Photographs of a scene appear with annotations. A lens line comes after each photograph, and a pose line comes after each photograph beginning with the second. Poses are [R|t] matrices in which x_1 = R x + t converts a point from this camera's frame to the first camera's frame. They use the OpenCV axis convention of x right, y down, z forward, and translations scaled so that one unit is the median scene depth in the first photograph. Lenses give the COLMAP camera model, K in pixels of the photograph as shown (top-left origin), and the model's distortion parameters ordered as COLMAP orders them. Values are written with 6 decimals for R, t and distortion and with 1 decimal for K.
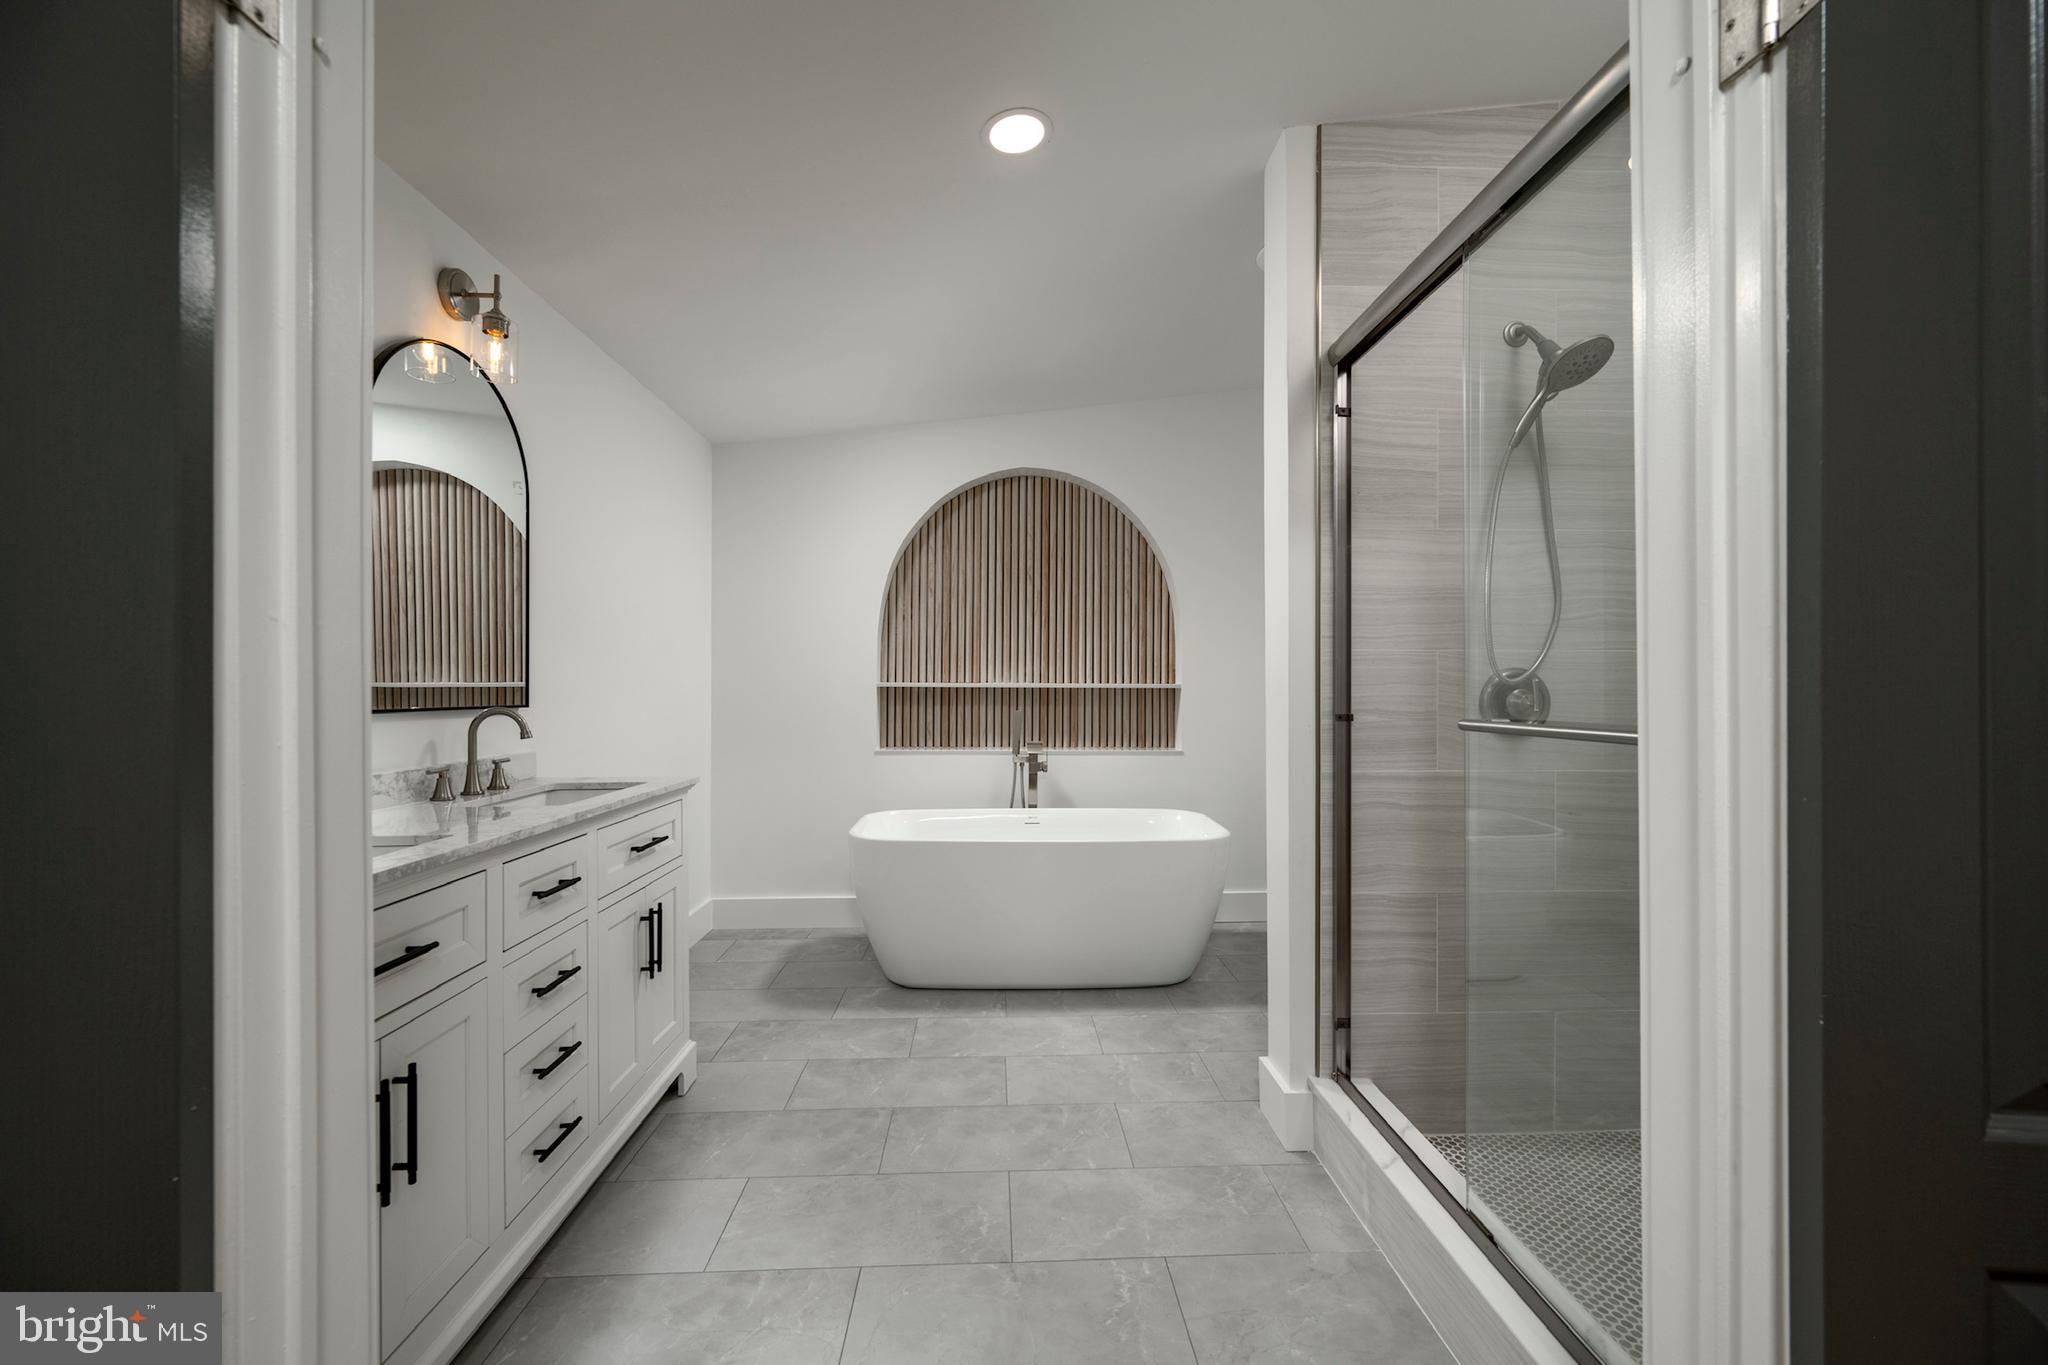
lens RADIAL K [[808.9, 0, 1025.9], [0, 808.9, 694.7], [0, 0, 1]] dist [0.008290, -0.000096]
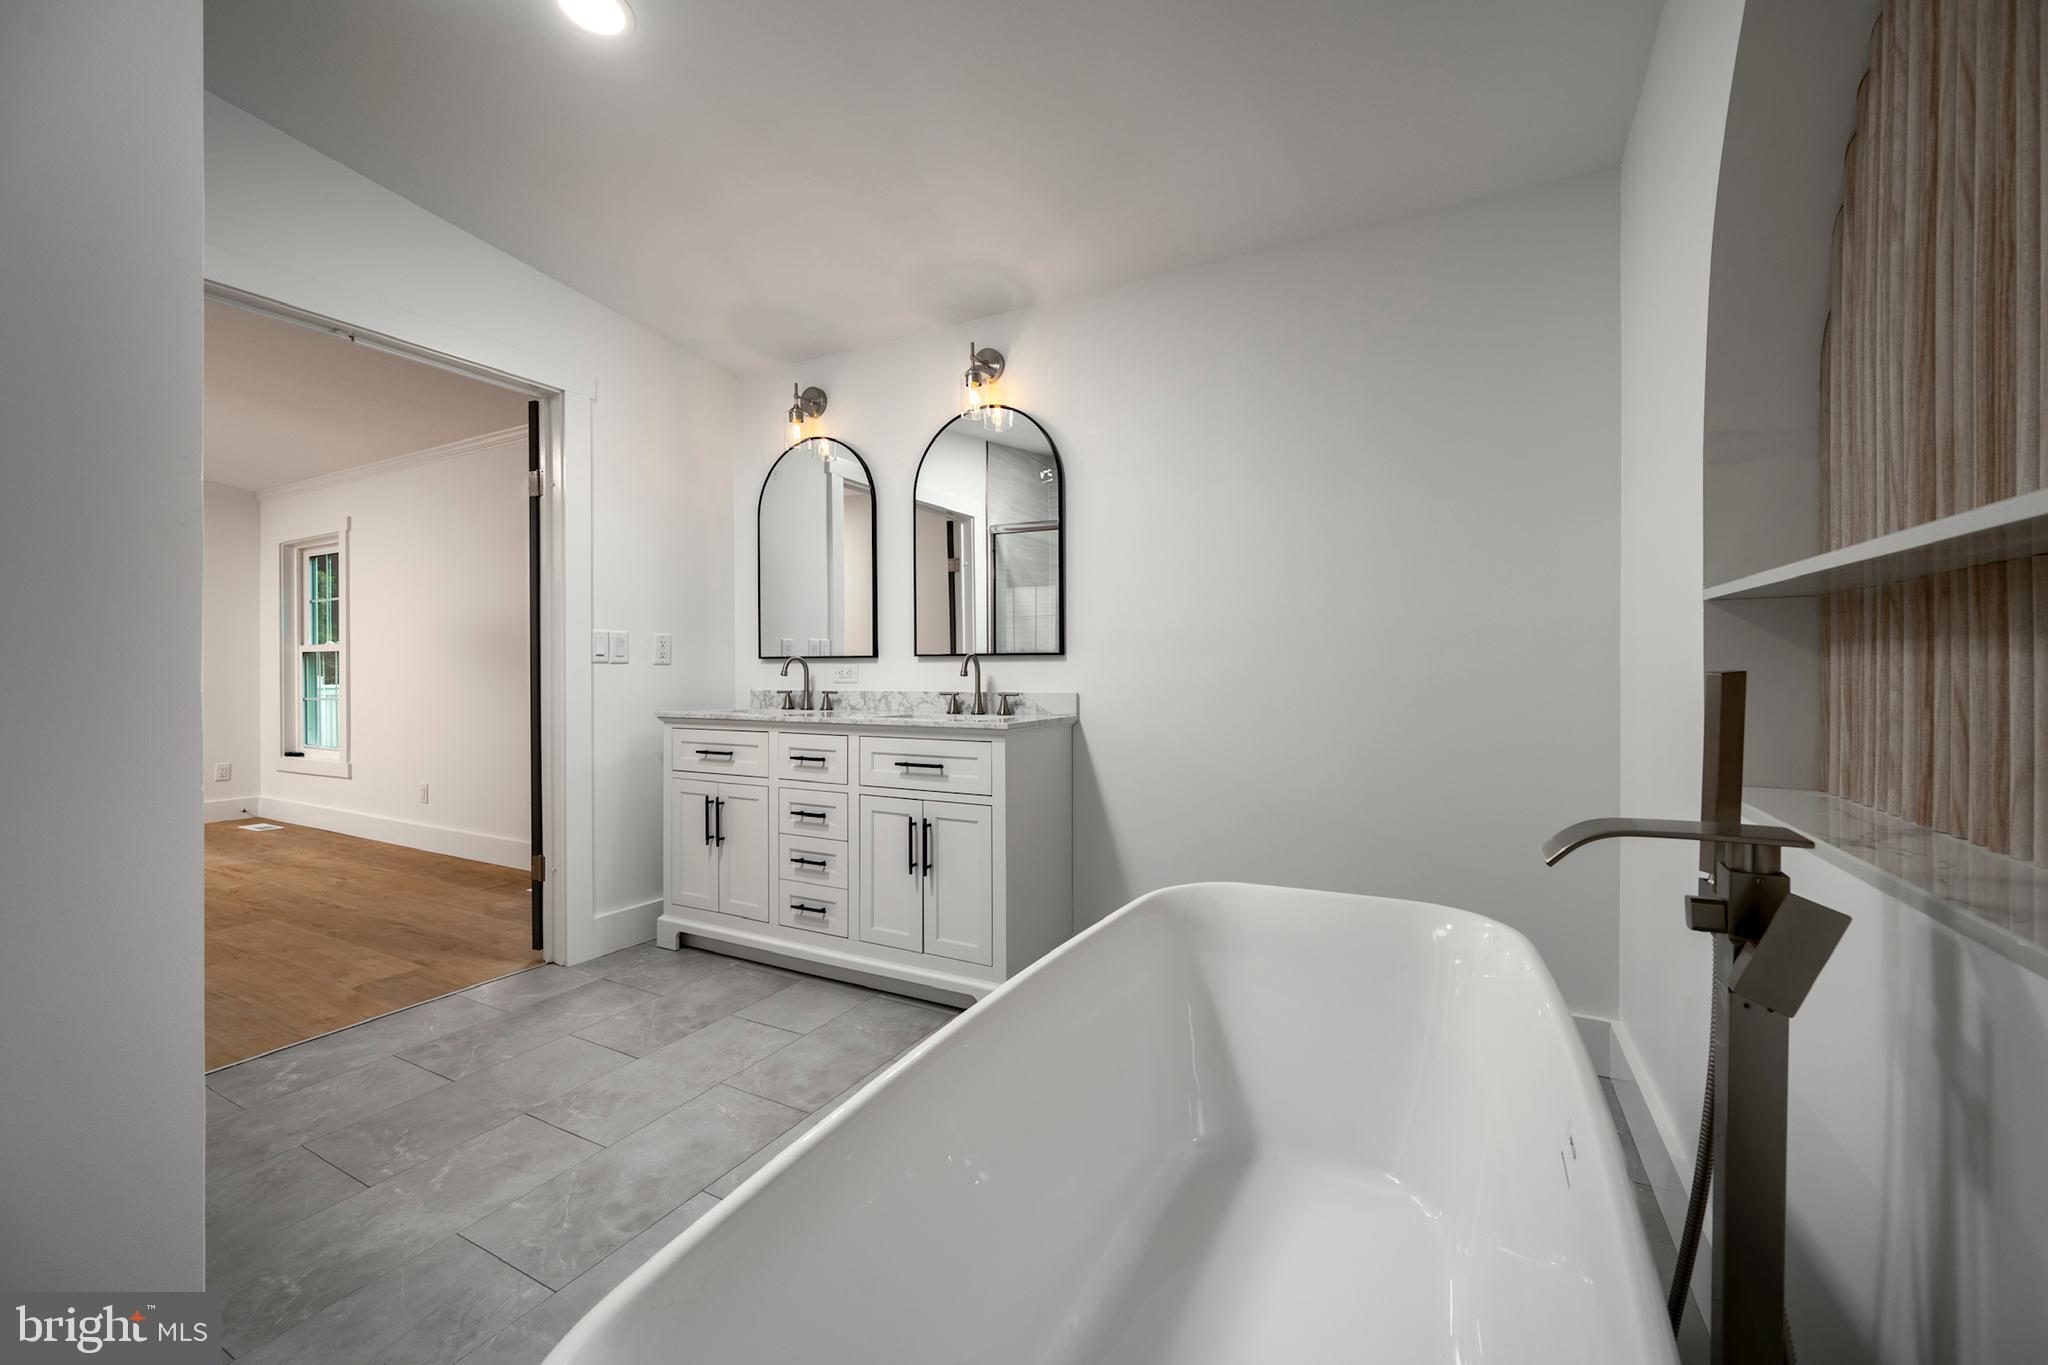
lens RADIAL K [[808.9, 0, 1027.5], [0, 808.9, 675.4], [0, 0, 1]] dist [0.008290, -0.000096]
pose [[-0.509102, 0.007242, -0.860676, 0.584520], [-0.000255, 0.999963, 0.008565, 0.046034], [0.860706, 0.004580, -0.509081, 2.083888]]
